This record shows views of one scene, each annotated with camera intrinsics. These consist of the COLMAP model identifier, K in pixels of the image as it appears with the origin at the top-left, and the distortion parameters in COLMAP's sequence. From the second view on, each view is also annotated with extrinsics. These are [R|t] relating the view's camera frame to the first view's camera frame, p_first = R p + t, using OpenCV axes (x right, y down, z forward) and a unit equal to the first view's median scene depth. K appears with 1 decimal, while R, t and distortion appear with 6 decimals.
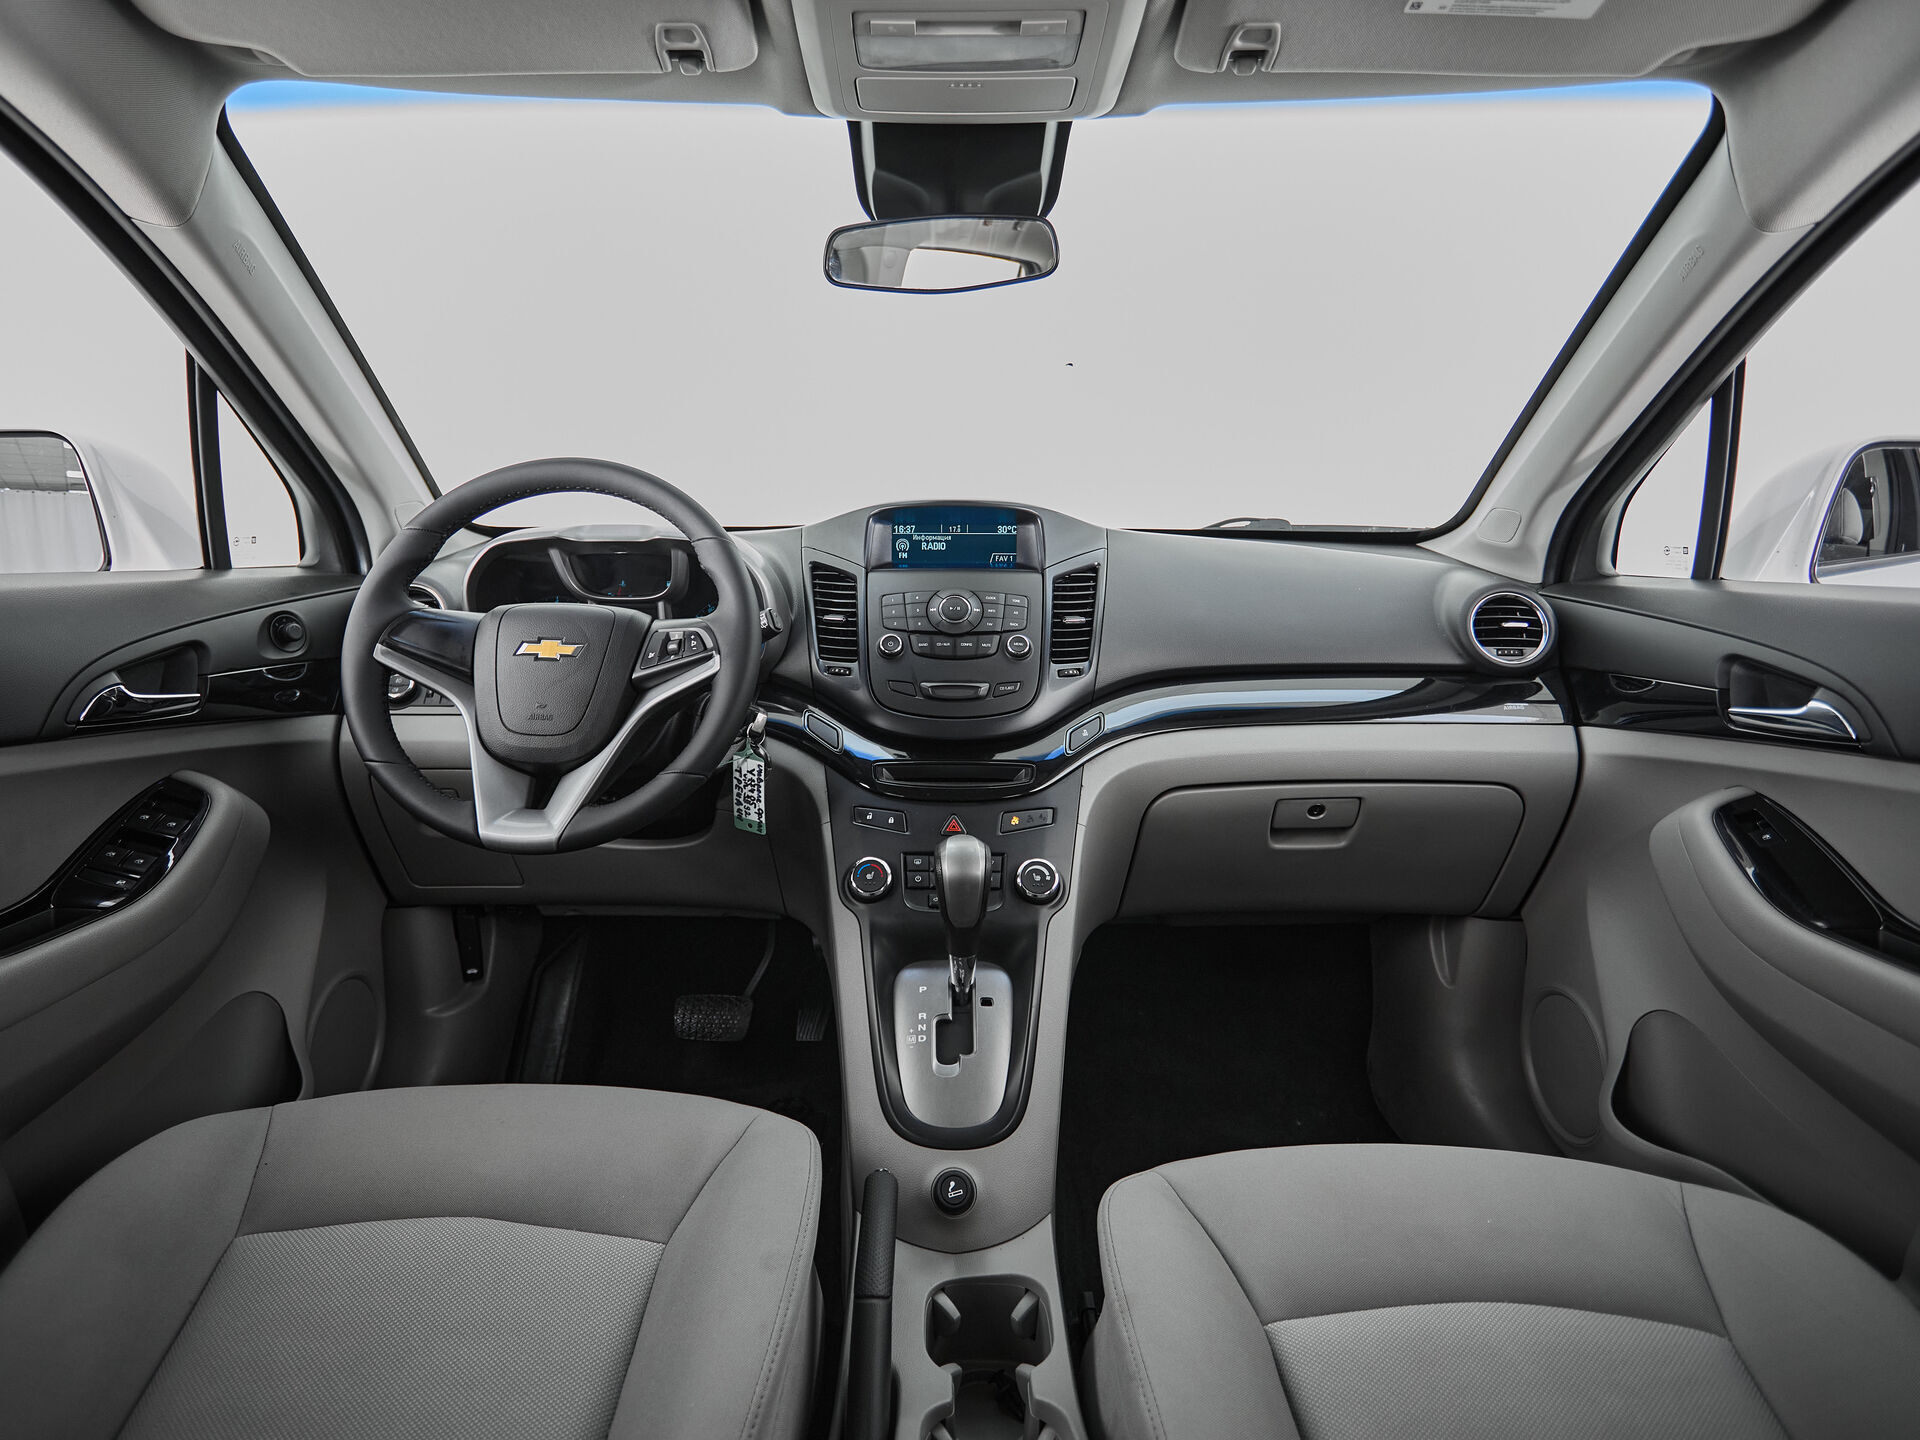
lens RADIAL K [[1050.4, 0, 951.6], [0, 1050.4, 711.9], [0, 0, 1]] dist [-0.003932, 0.001751]
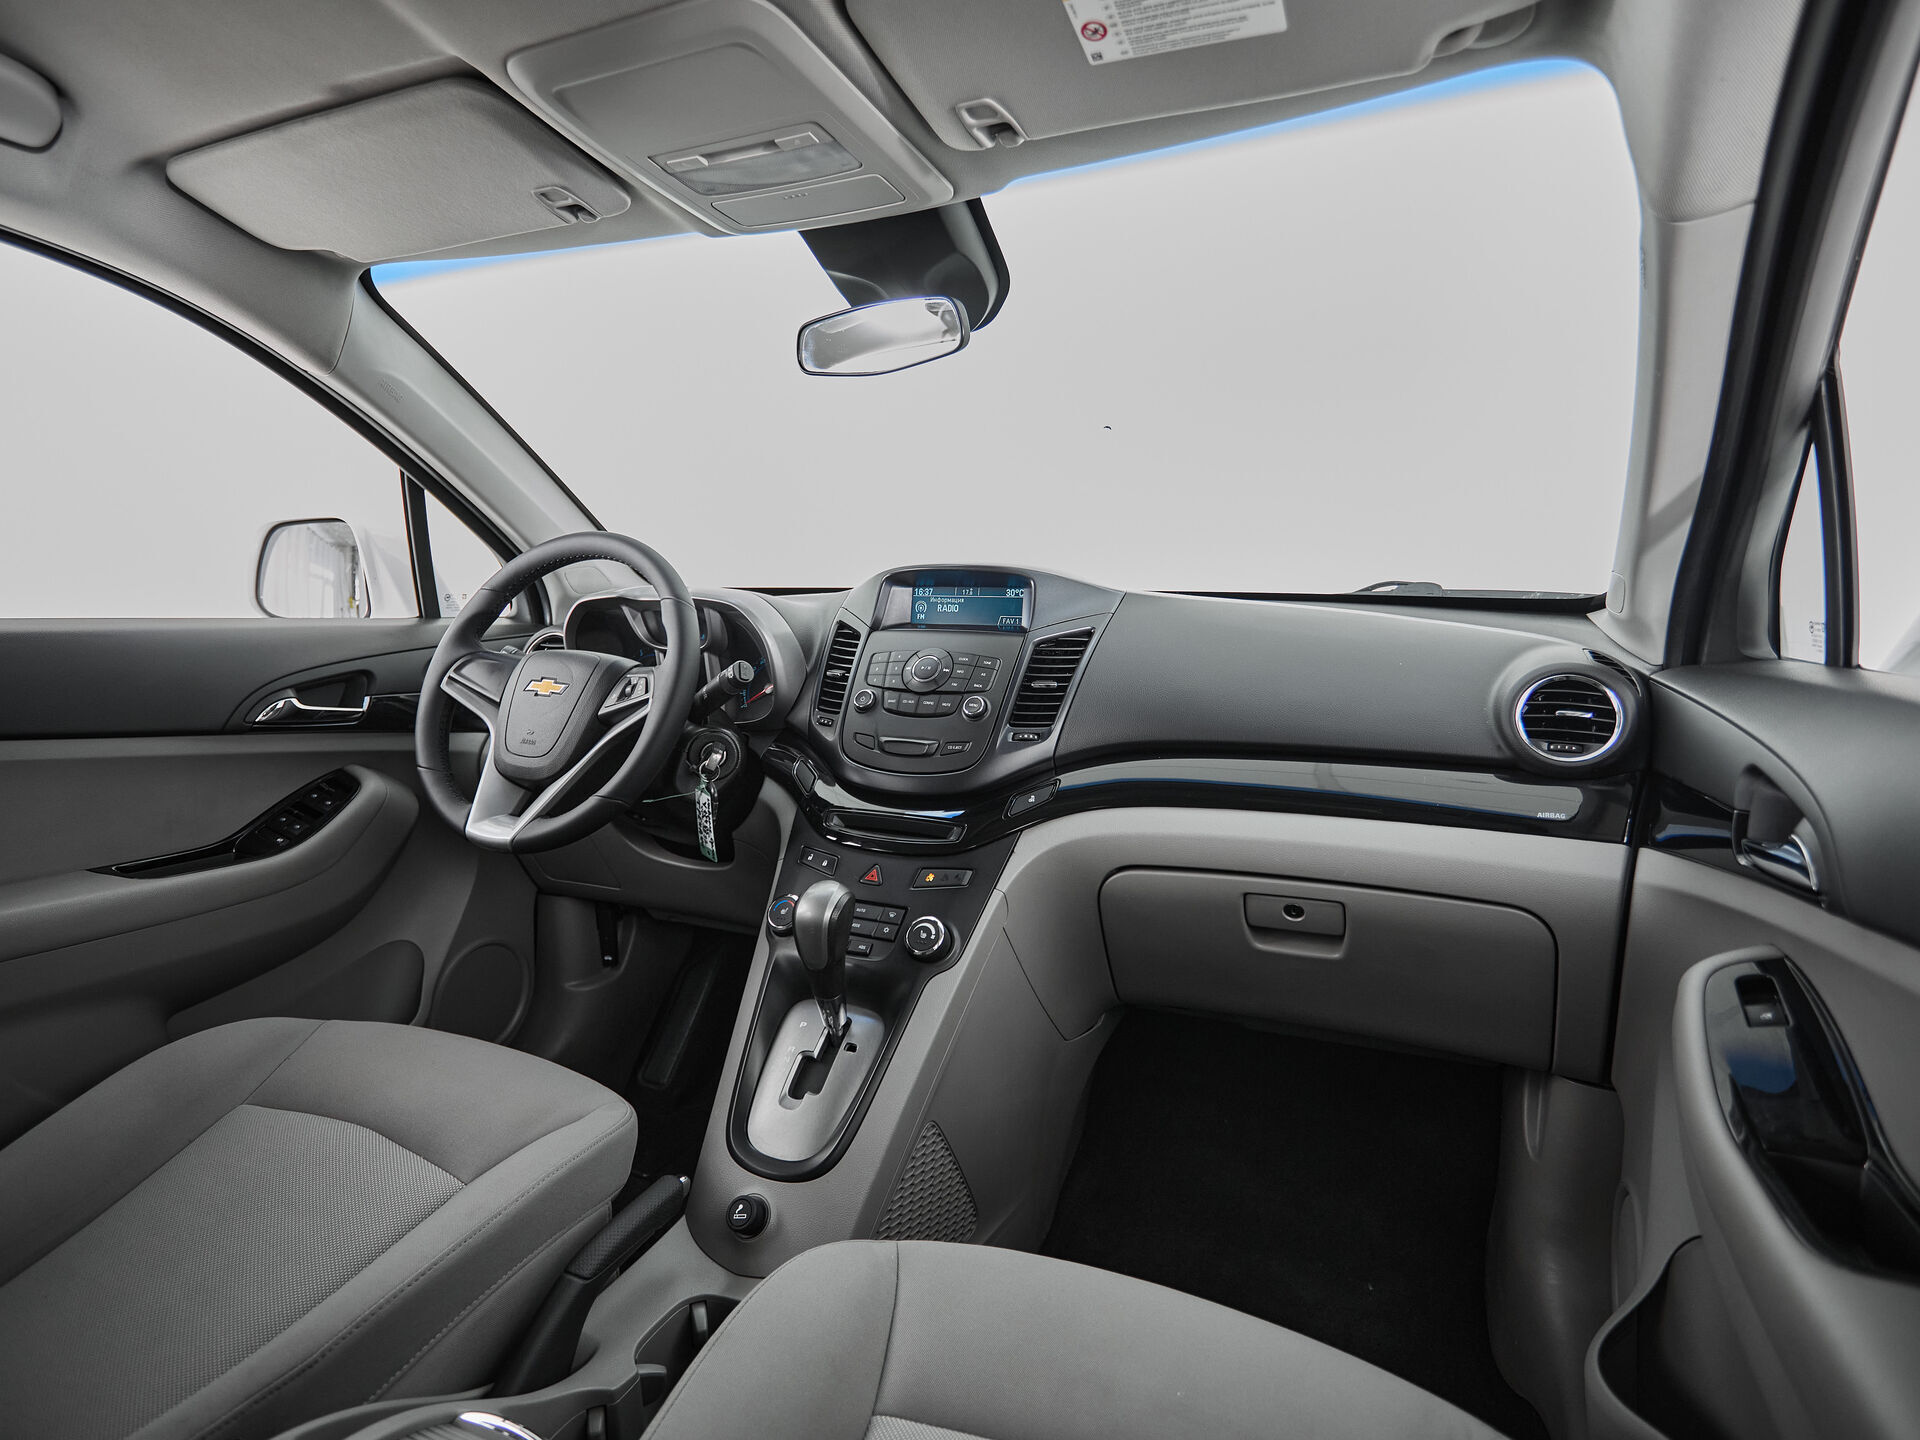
lens RADIAL K [[1050.4, 0, 956.2], [0, 1050.4, 708.4], [0, 0, 1]] dist [-0.003932, 0.001751]
pose [[0.908727, 0.053572, -0.413939, 0.466647], [-0.077854, 0.996080, -0.042002, -0.017497], [0.410066, 0.070395, 0.909335, 0.071398]]
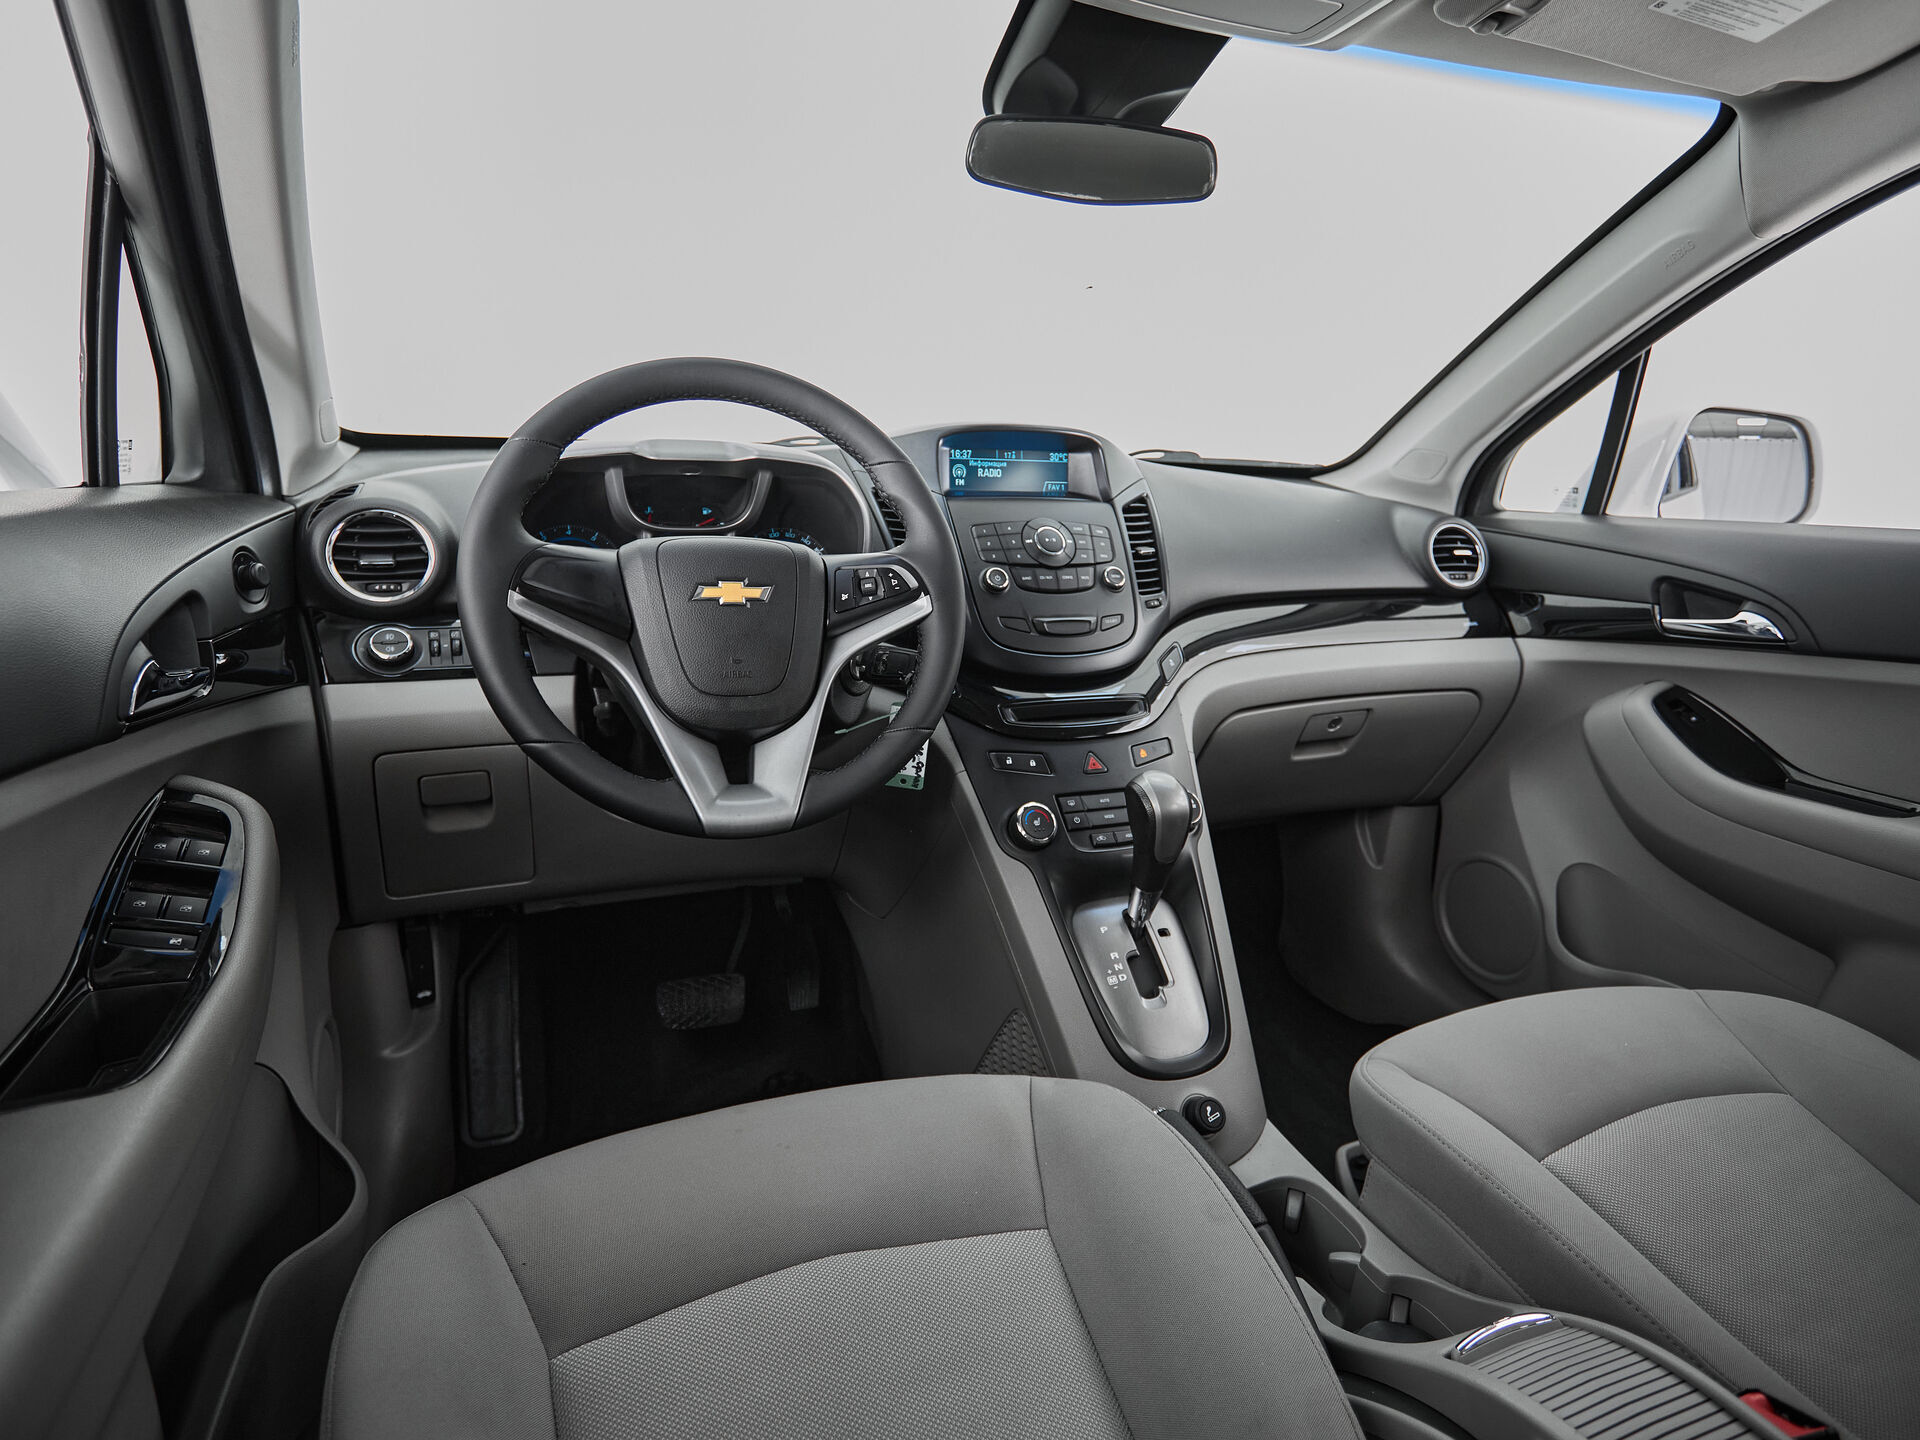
lens RADIAL K [[1050.4, 0, 982.8], [0, 1050.4, 718.2], [0, 0, 1]] dist [-0.003932, 0.001751]
pose [[0.923410, -0.066754, 0.377965, -0.434072], [0.037612, 0.995758, 0.083973, -0.018965], [-0.381967, -0.063325, 0.922004, 0.125167]]
